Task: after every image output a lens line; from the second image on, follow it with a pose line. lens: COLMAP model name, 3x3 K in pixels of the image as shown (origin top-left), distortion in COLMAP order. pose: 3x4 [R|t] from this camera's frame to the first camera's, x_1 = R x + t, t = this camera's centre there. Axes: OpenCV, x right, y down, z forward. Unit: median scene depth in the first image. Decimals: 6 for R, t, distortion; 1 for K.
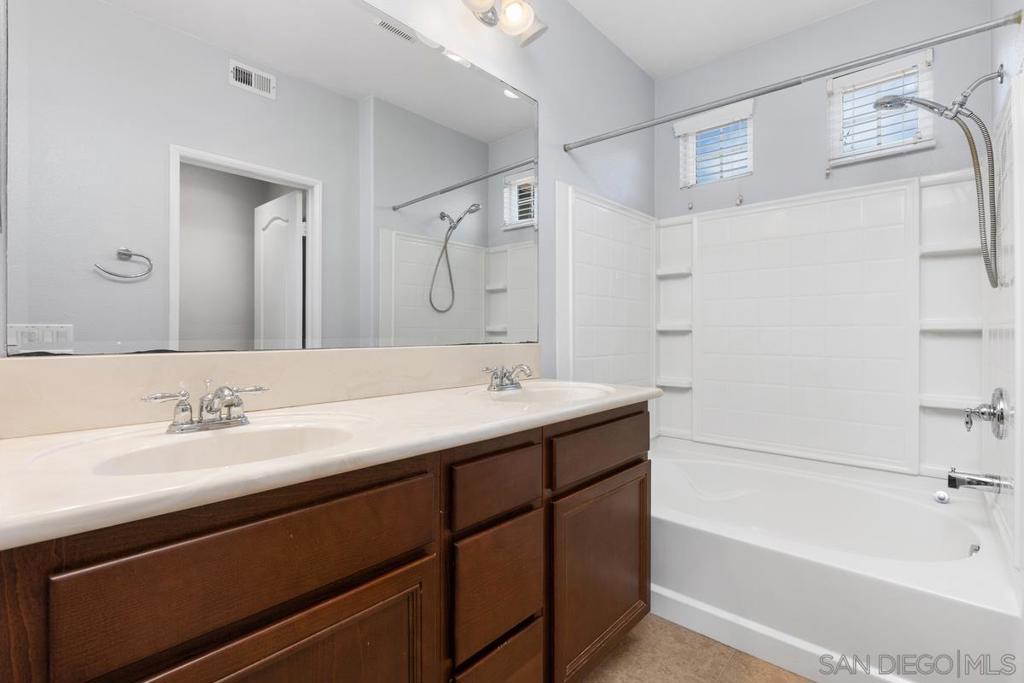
lens RADIAL K [[472.0, 0, 513.9], [0, 472.0, 333.2], [0, 0, 1]] dist [-0.000141, -0.000307]
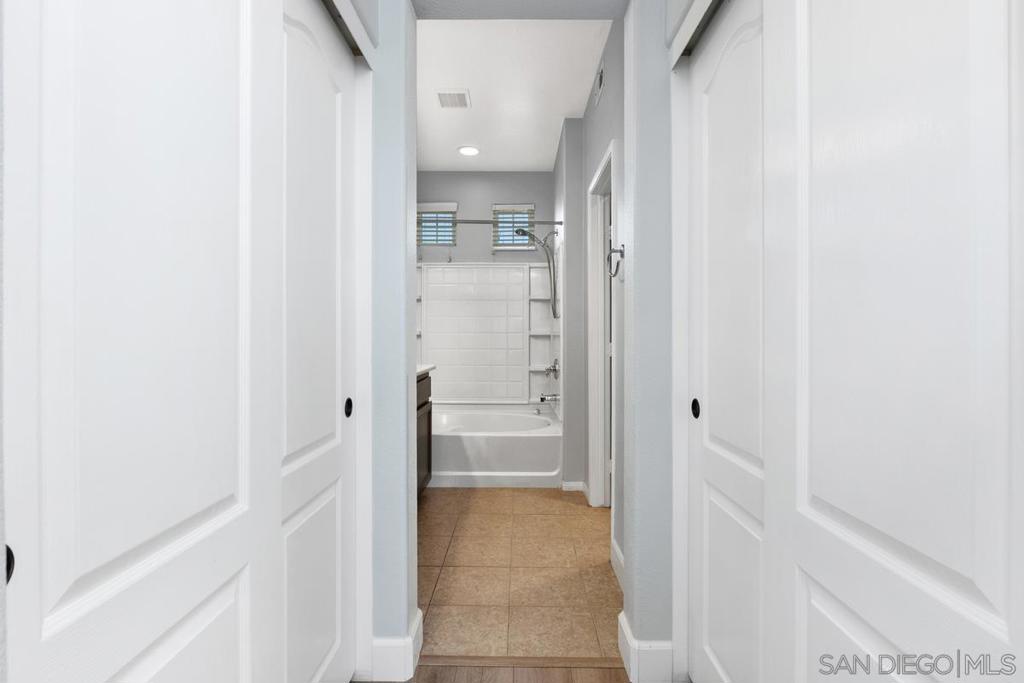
lens RADIAL K [[472.0, 0, 513.9], [0, 472.0, 333.2], [0, 0, 1]] dist [-0.000141, -0.000307]
pose [[0.757298, 0.005076, 0.653049, -0.671664], [0.000013, 0.999970, -0.007789, 0.001393], [-0.653069, 0.005907, 0.757275, -0.648902]]
